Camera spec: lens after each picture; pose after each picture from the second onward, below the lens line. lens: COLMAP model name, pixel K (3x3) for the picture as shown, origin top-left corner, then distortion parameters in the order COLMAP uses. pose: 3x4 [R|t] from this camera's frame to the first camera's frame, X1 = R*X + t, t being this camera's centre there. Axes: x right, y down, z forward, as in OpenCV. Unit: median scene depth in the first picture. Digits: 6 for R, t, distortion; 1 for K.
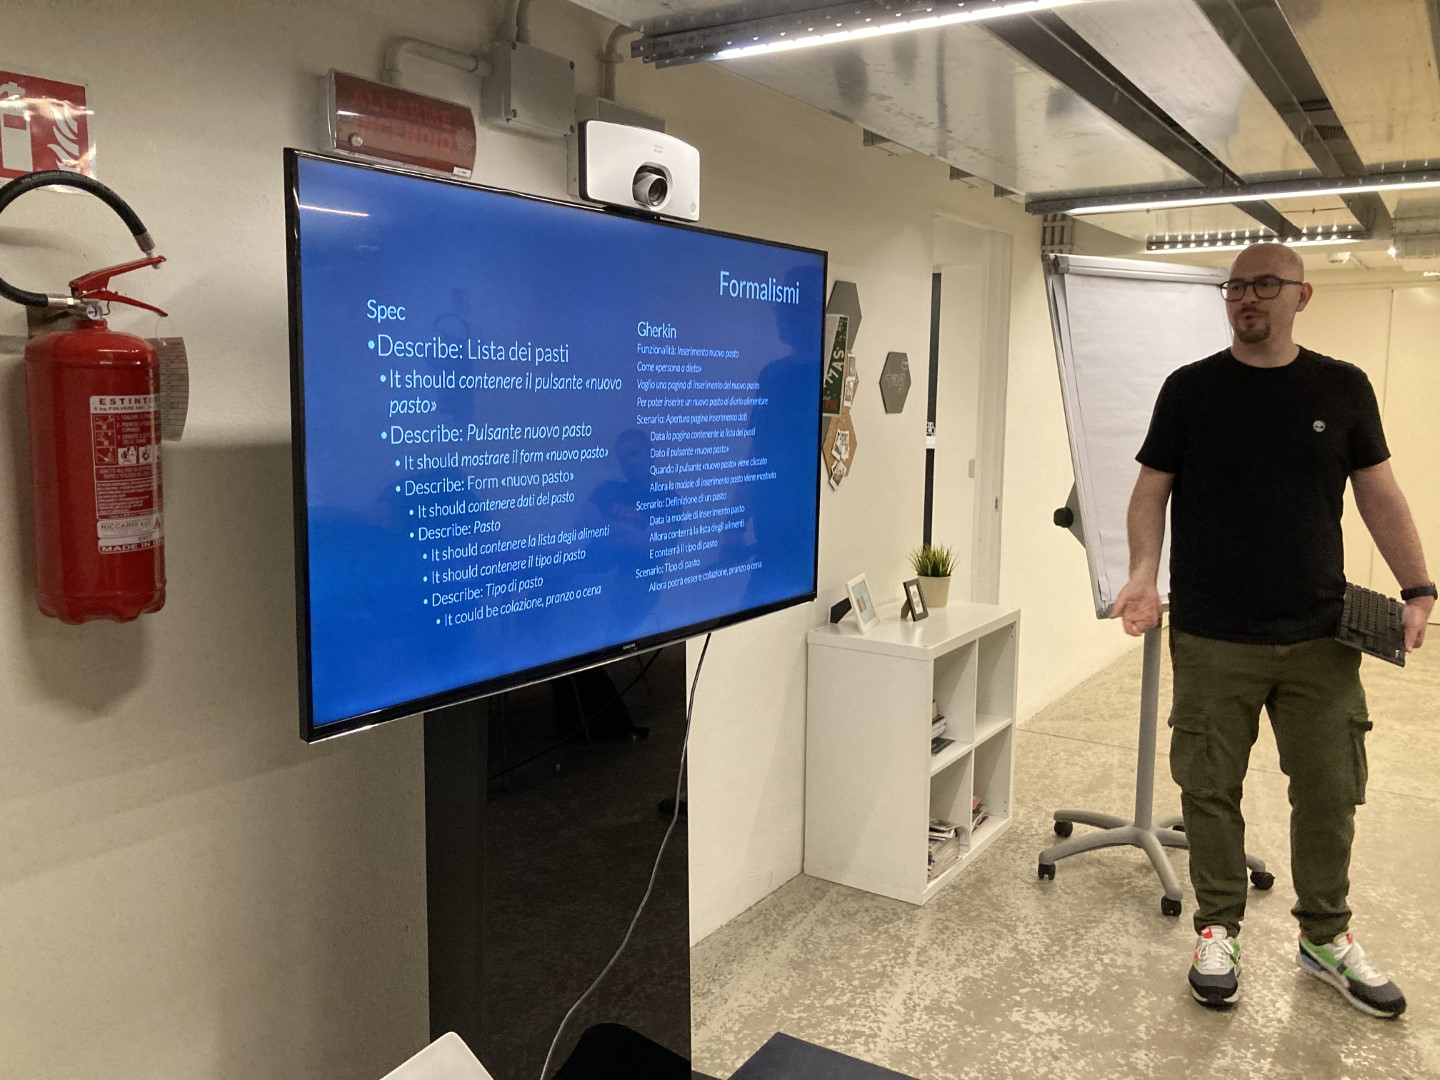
lens RADIAL K [[1186.7, 0, 716.9], [0, 1186.7, 529.6], [0, 0, 1]] dist [0.060013, -0.095047]
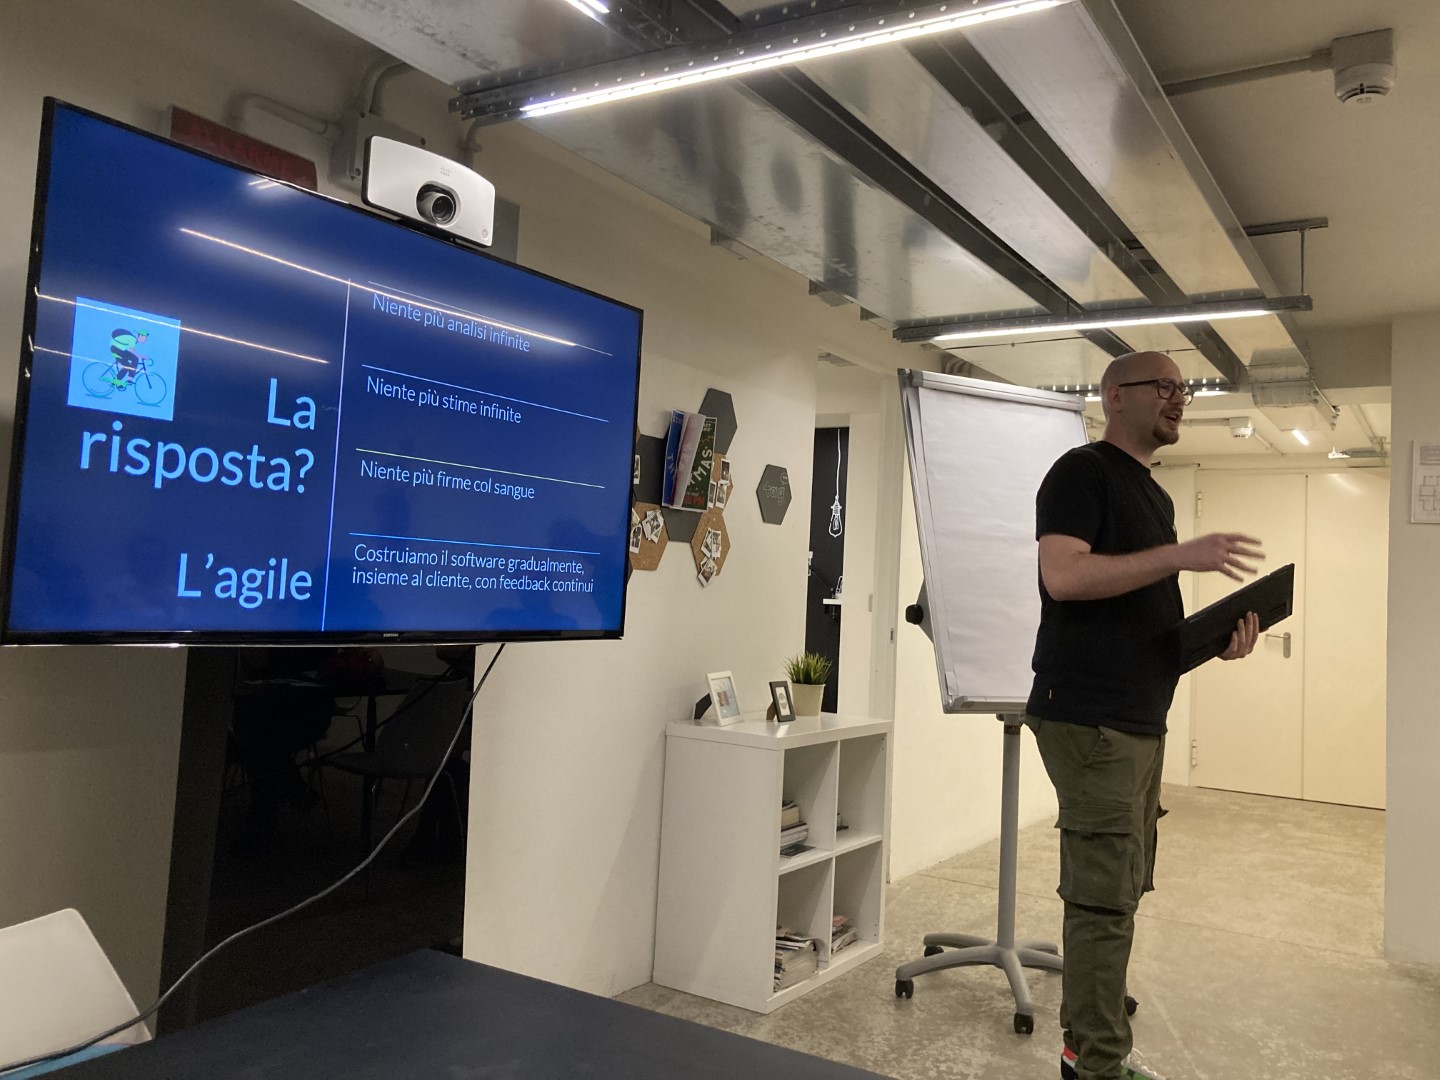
lens RADIAL K [[1186.7, 0, 727.9], [0, 1186.7, 525.9], [0, 0, 1]] dist [0.060013, -0.095047]
pose [[0.999101, 0.042388, 0.000632, 0.120959], [-0.041553, 0.982148, -0.183464, 0.104828], [-0.008398, 0.183273, 0.983026, -0.016017]]
